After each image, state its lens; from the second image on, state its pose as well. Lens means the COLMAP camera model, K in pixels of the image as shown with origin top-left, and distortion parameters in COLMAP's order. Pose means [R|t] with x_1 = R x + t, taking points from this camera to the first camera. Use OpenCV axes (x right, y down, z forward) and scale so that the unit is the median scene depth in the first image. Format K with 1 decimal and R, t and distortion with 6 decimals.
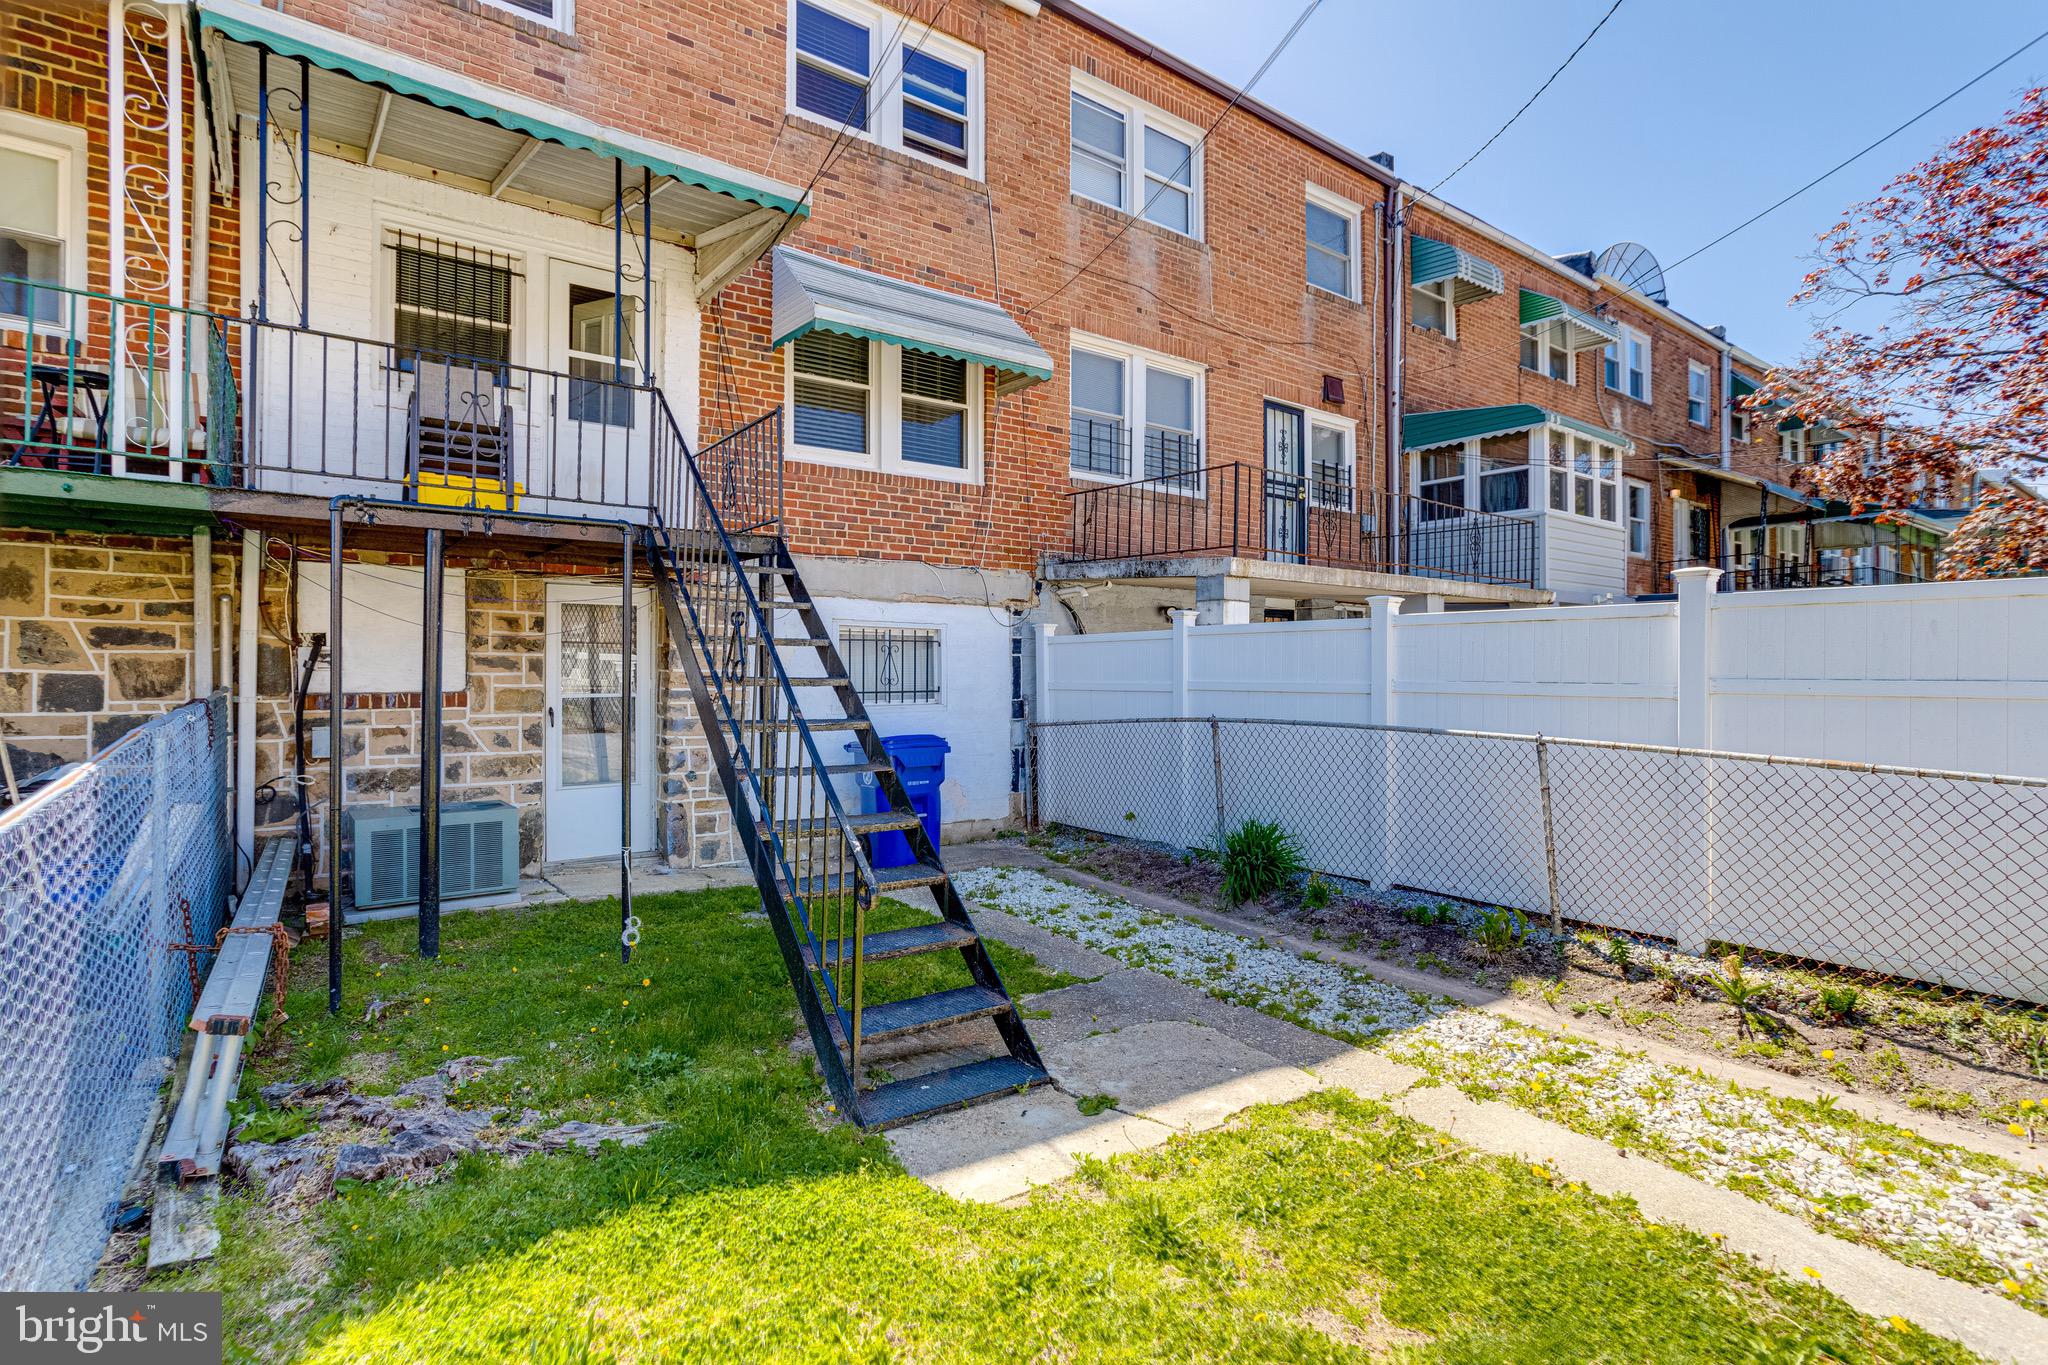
lens RADIAL K [[993.1, 0, 1025.0], [0, 993.1, 672.0], [0, 0, 1]] dist [-0.039547, 0.021093]
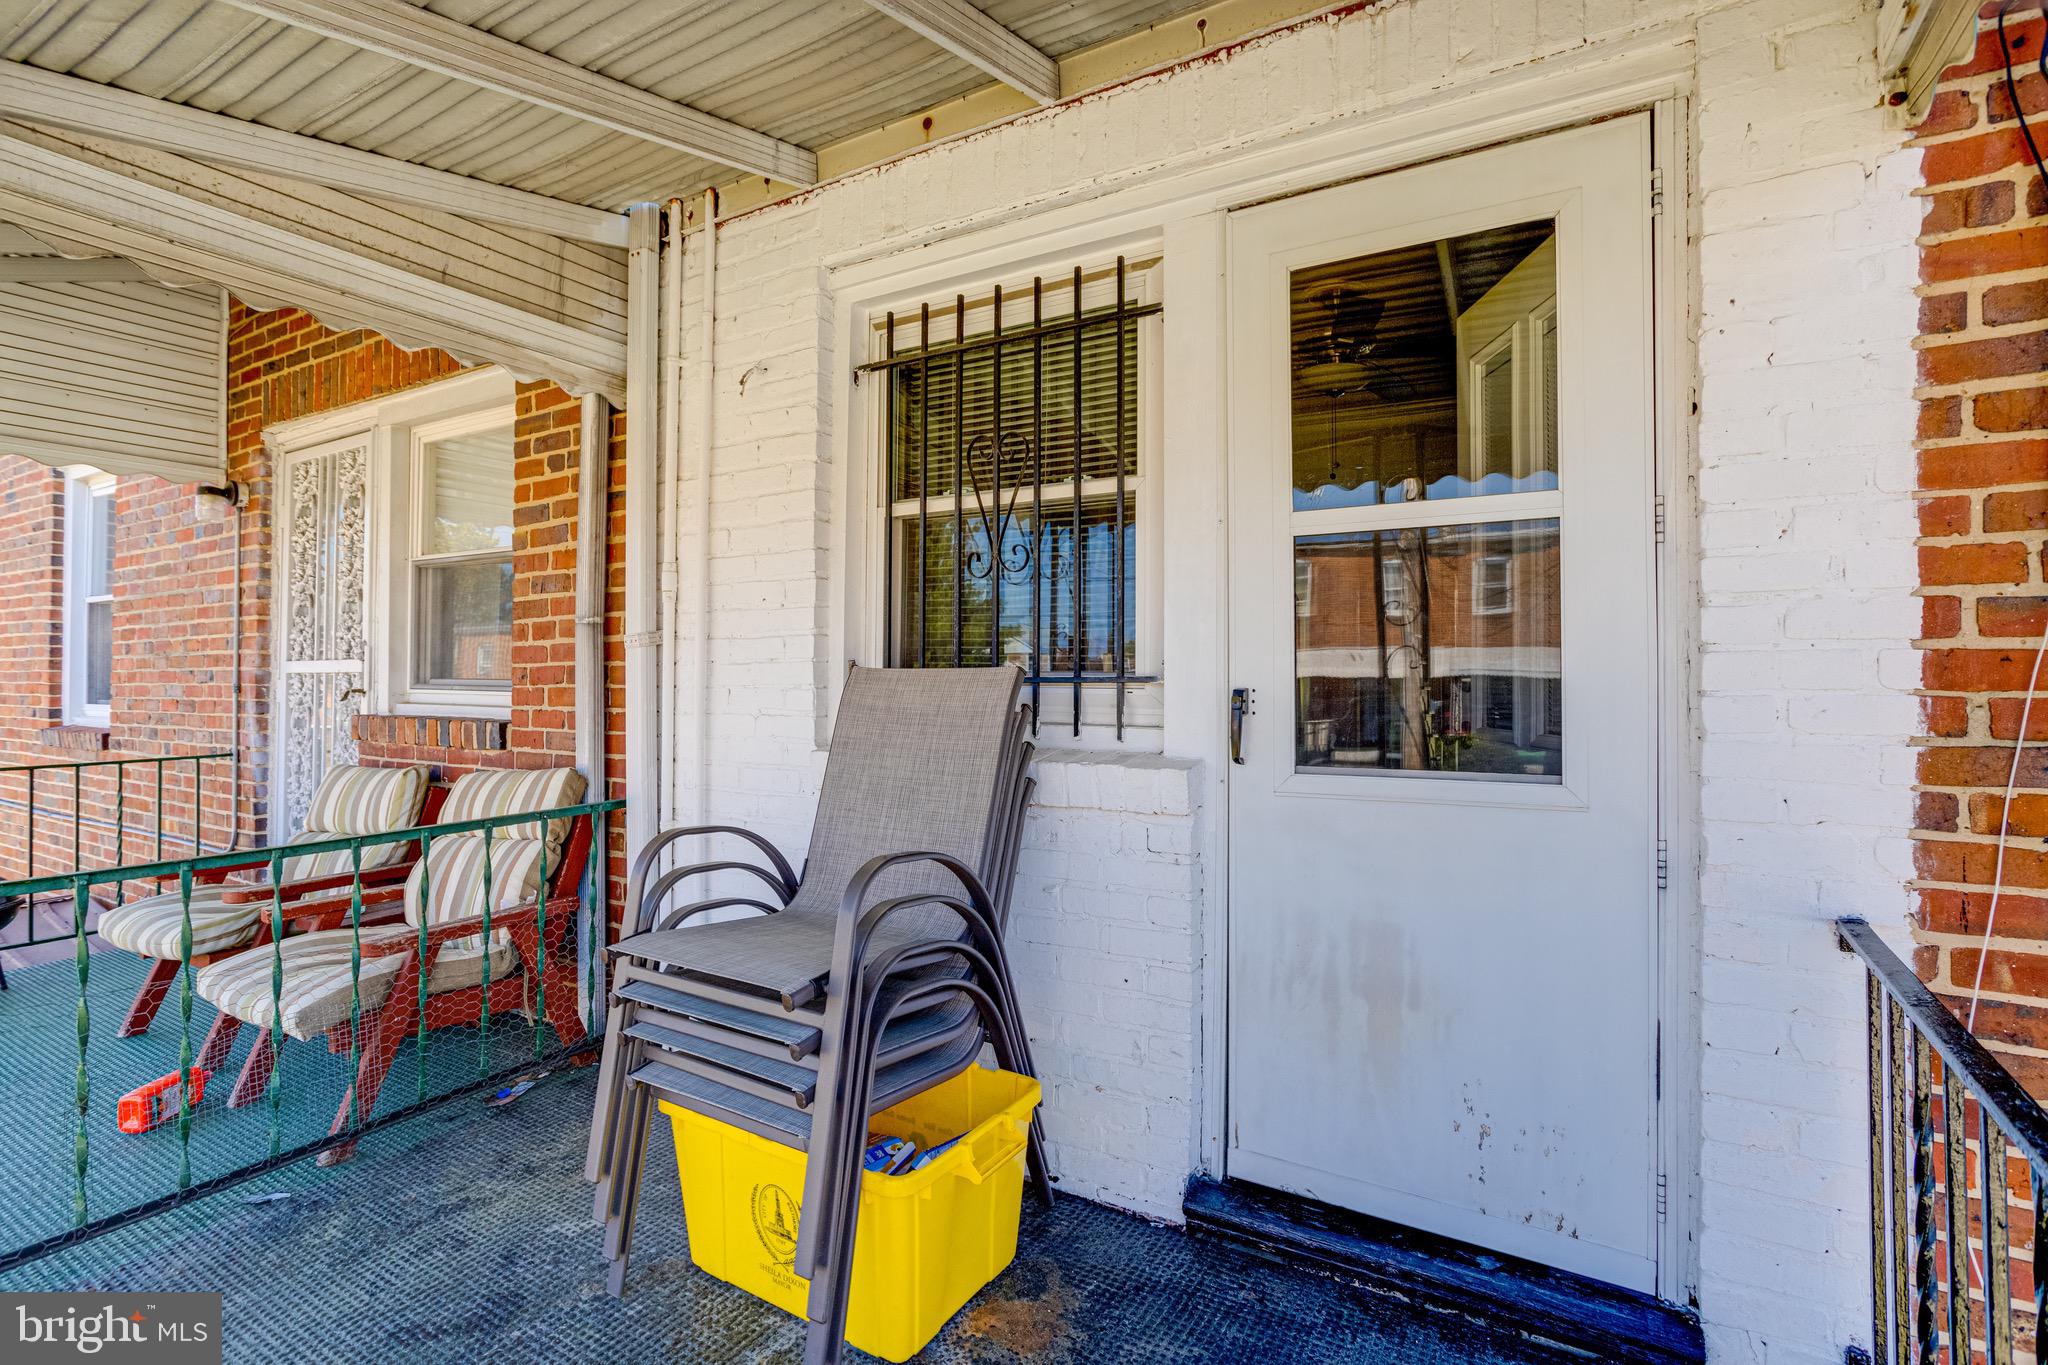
lens RADIAL K [[993.1, 0, 1025.0], [0, 993.1, 672.0], [0, 0, 1]] dist [-0.039547, 0.021093]
pose [[0.373017, -0.011869, -0.927749, -0.240008], [0.000481, 0.999921, -0.012598, -0.283419], [0.927825, 0.004253, 0.372993, 0.836791]]
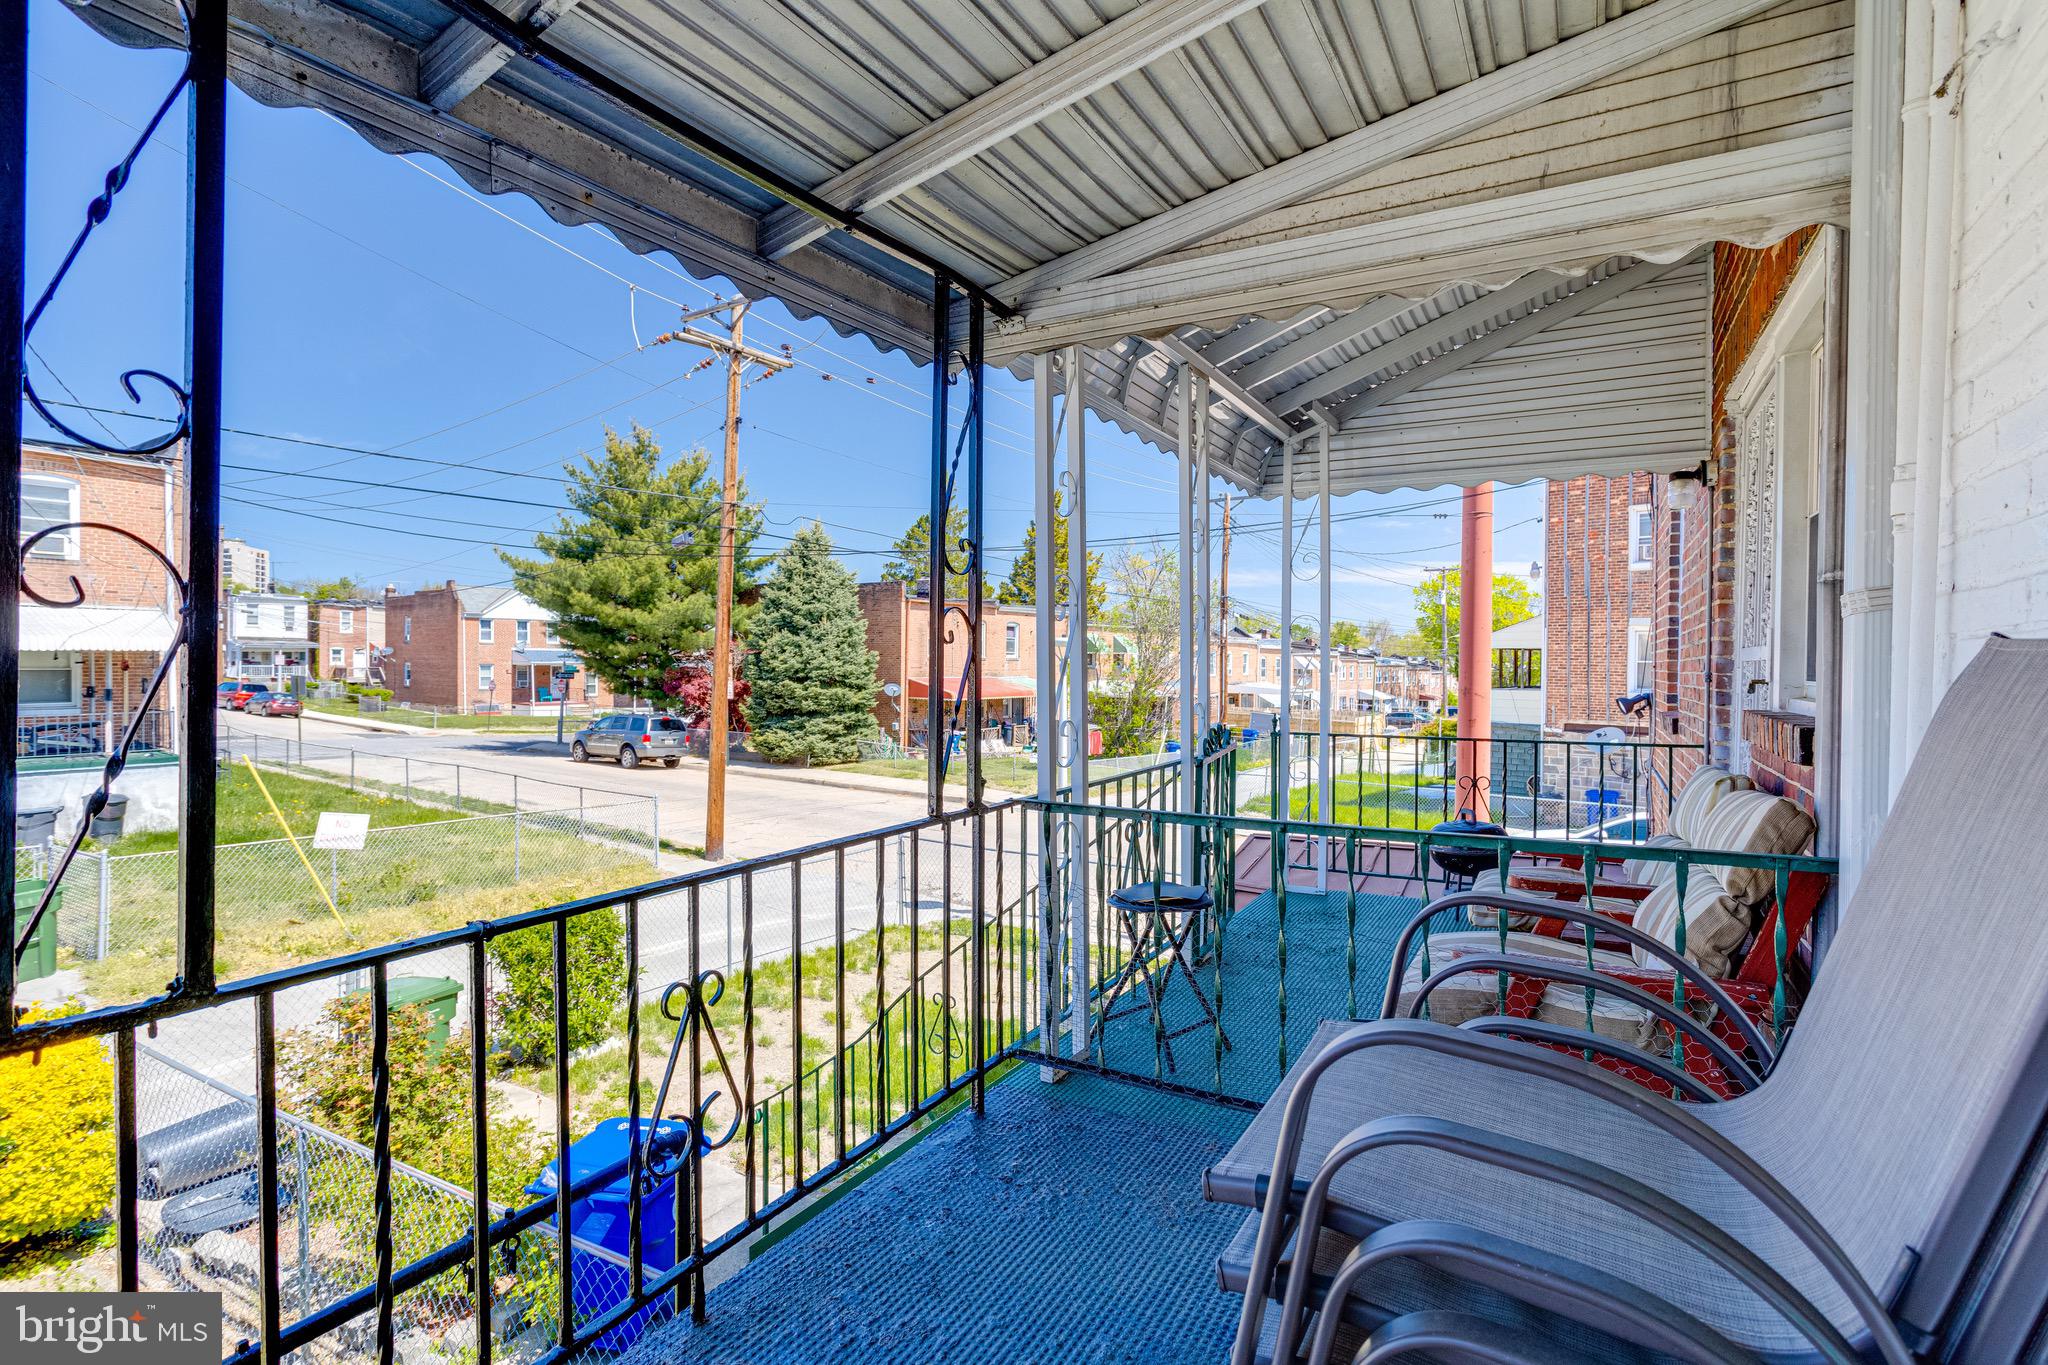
lens RADIAL K [[984.6, 0, 1021.2], [0, 984.6, 661.5], [0, 0, 1]] dist [-0.037335, 0.020190]
pose [[-0.919228, -0.011768, -0.393551, -0.371713], [-0.011047, 0.999931, -0.004099, -0.283572], [0.393571, 0.000579, -0.919294, 0.963712]]
